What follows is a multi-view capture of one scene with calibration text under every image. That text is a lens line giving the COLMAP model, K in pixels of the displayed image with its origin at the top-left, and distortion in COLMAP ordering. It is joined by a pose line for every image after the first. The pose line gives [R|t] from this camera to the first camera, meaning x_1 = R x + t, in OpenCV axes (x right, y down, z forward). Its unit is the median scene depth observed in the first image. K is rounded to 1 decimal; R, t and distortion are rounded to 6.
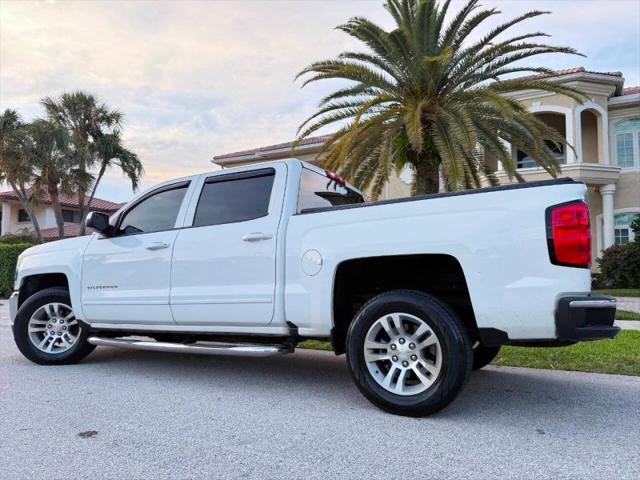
lens RADIAL K [[449.5, 0, 319.6], [0, 449.5, 242.1], [0, 0, 1]] dist [0.027562, -0.029250]
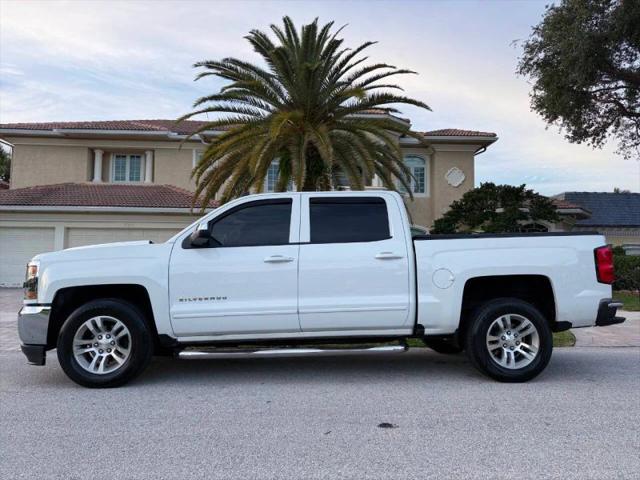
lens RADIAL K [[449.5, 0, 319.6], [0, 449.5, 242.1], [0, 0, 1]] dist [0.027562, -0.029250]
pose [[0.862160, 0.039539, 0.505091, -0.729642], [-0.043847, 0.999033, -0.003360, -0.029514], [-0.504735, -0.019250, 0.863060, 0.031915]]
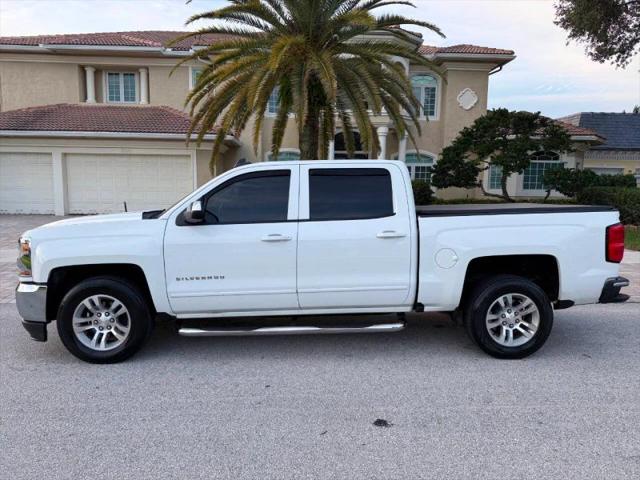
lens RADIAL K [[449.5, 0, 319.6], [0, 449.5, 242.1], [0, 0, 1]] dist [0.027562, -0.029250]
pose [[0.866675, -0.048899, 0.496471, -0.702934], [-0.050245, 0.981568, 0.184390, -0.157960], [-0.496337, -0.184752, 0.848243, 0.071555]]
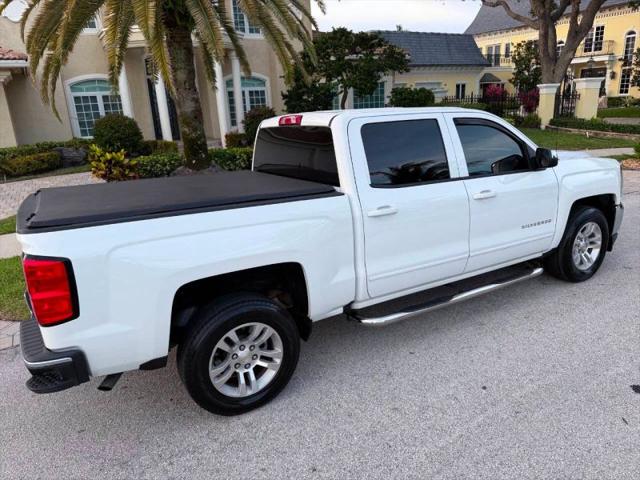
lens RADIAL K [[449.5, 0, 319.6], [0, 449.5, 242.1], [0, 0, 1]] dist [0.027562, -0.029250]
pose [[0.535539, -0.272071, 0.799484, -1.031946], [-0.013321, 0.943845, 0.330121, -0.189508], [-0.844405, -0.187443, 0.501842, 0.672414]]
